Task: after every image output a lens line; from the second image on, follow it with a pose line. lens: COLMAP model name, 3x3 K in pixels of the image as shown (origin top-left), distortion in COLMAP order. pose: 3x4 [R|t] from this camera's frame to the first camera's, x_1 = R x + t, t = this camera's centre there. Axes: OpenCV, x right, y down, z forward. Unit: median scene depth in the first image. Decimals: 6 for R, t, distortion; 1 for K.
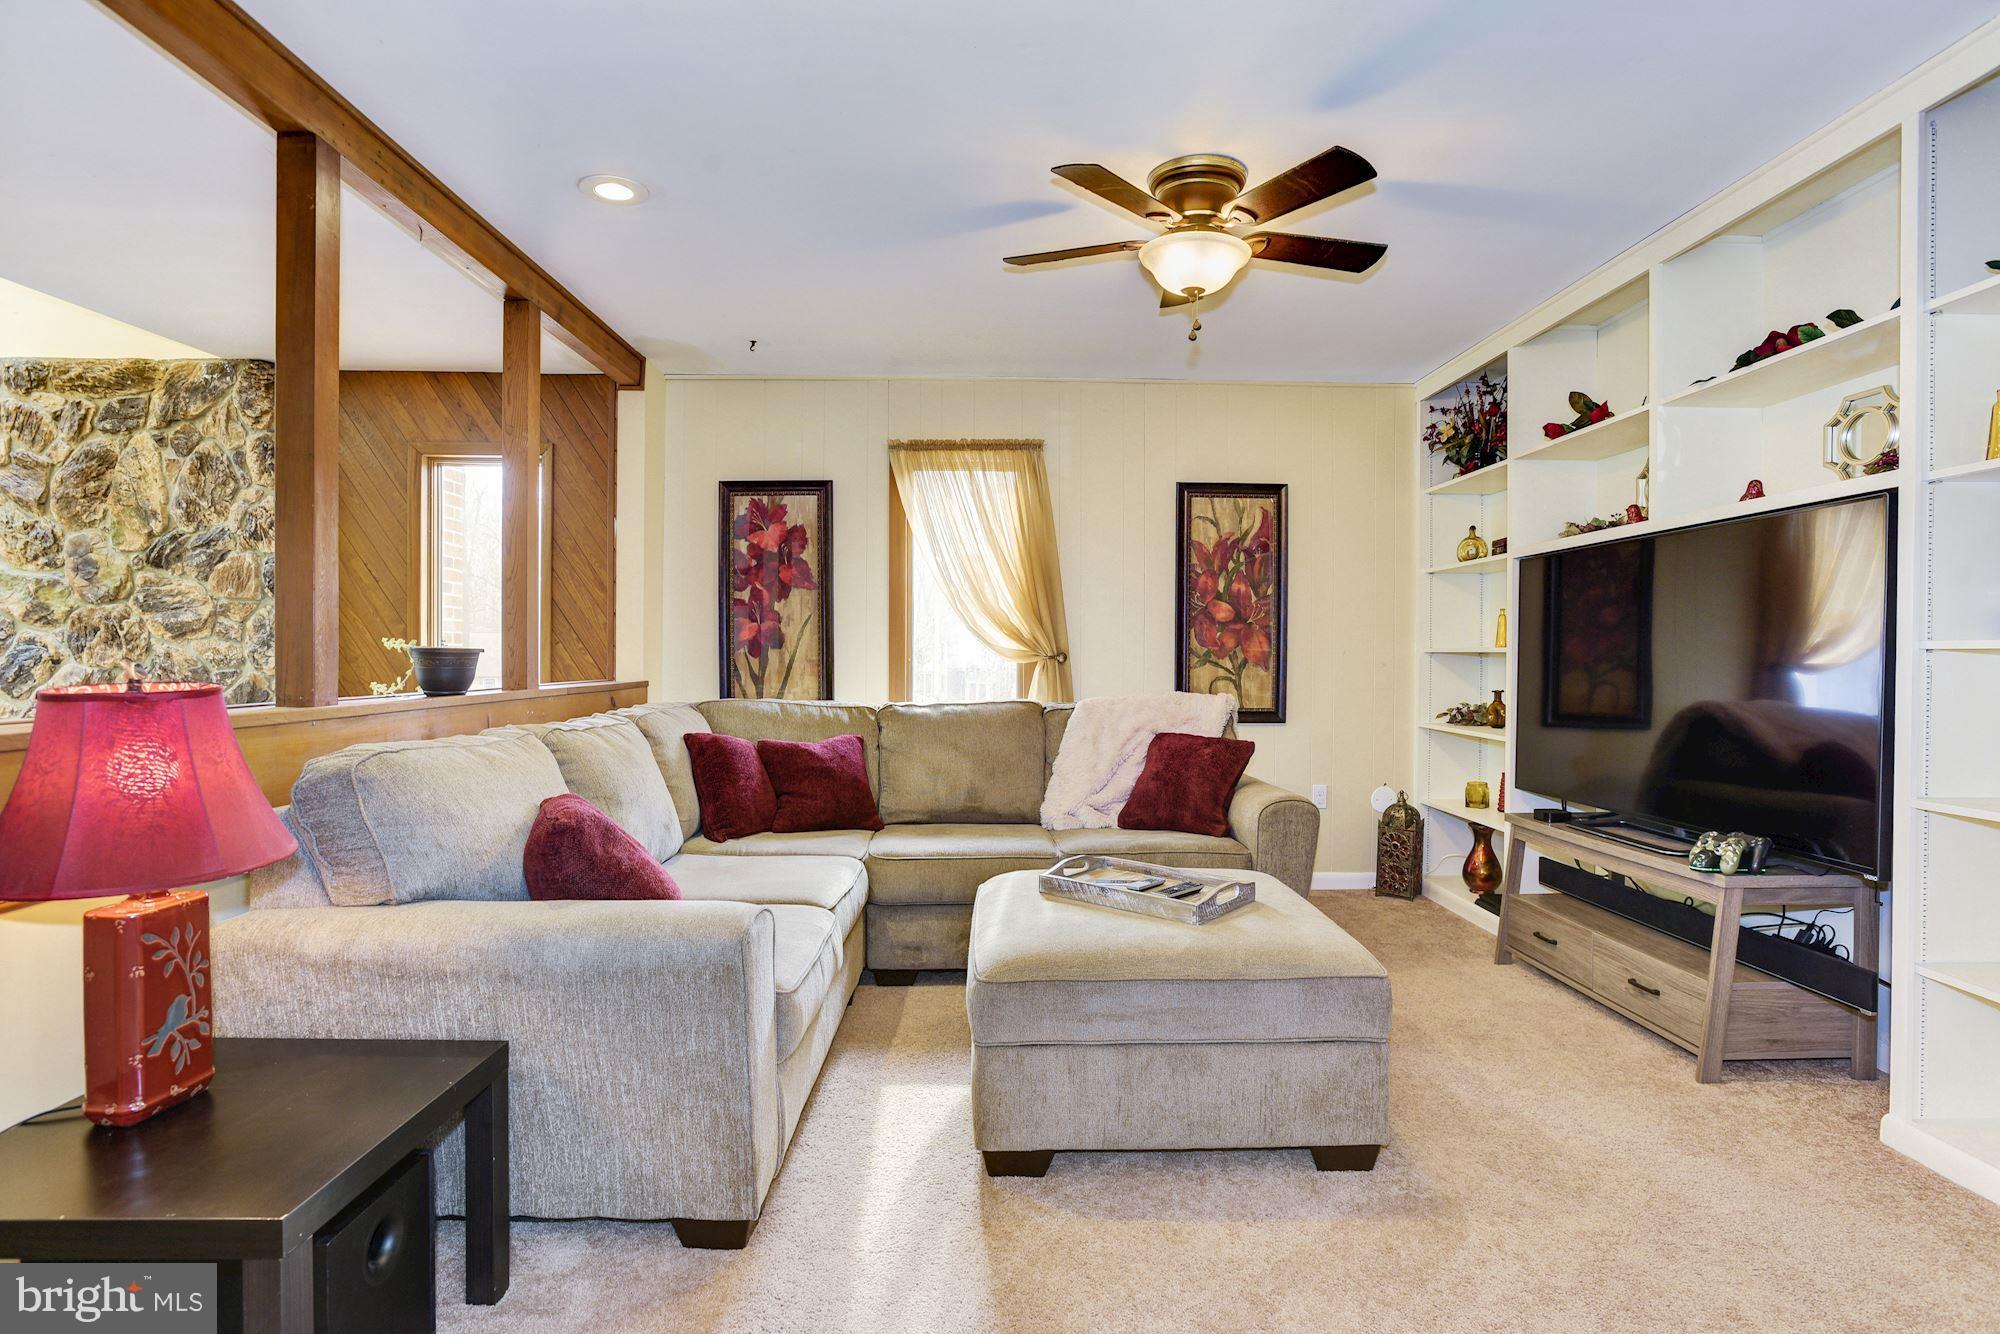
lens RADIAL K [[996.0, 0, 1008.5], [0, 996.0, 642.7], [0, 0, 1]] dist [-0.057389, 0.031285]
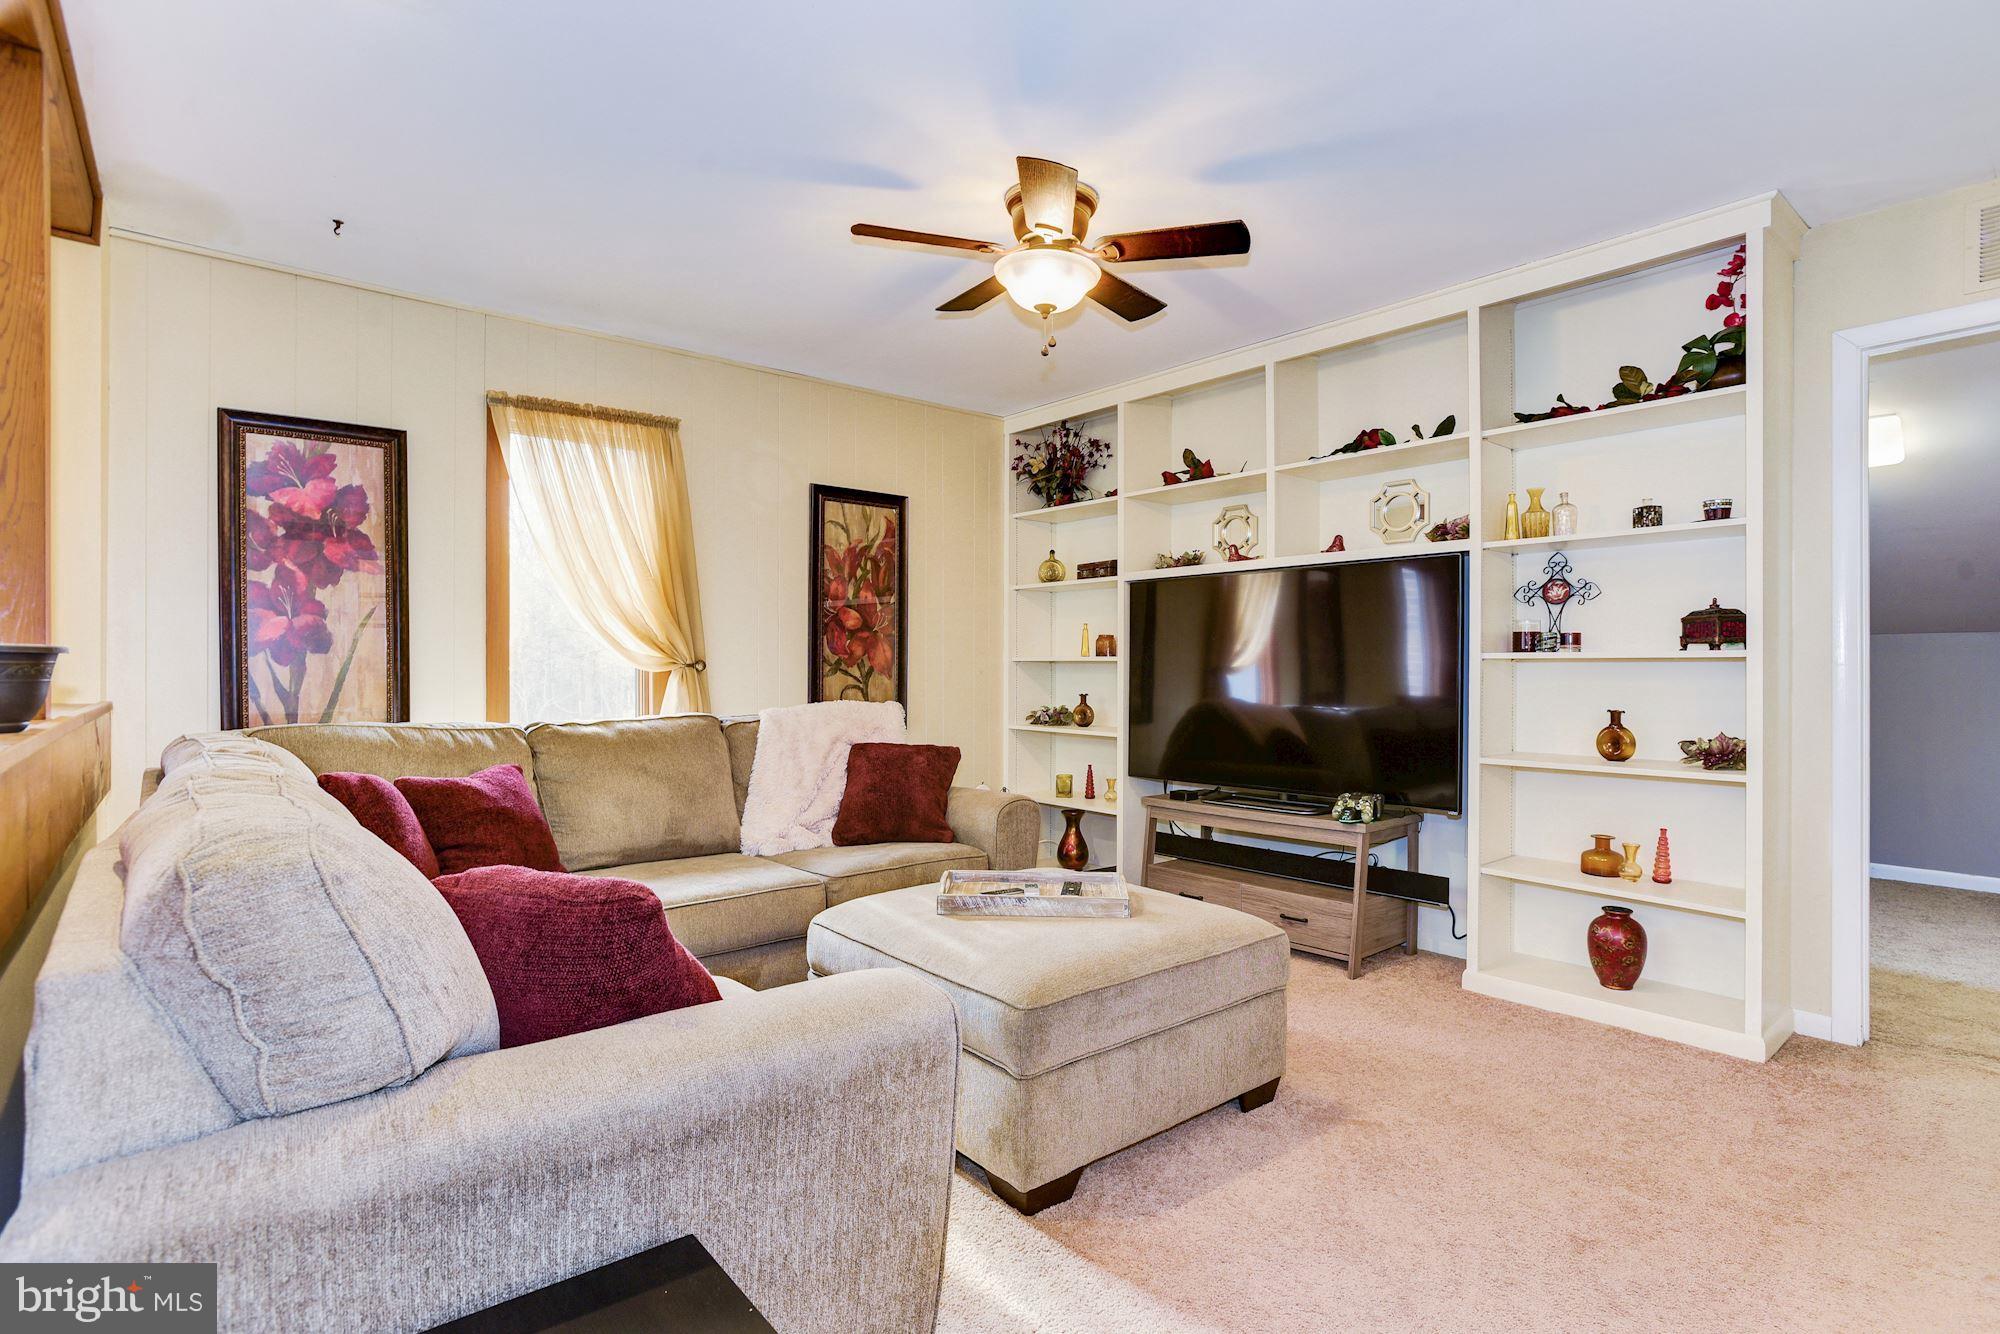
lens RADIAL K [[1004.9, 0, 1001.1], [0, 1004.9, 649.6], [0, 0, 1]] dist [-0.081327, 0.075514]
pose [[0.776170, 0.010028, 0.630445, -0.301365], [-0.007739, 0.999950, -0.006377, 0.004131], [-0.630477, 0.000071, 0.776208, 0.134462]]
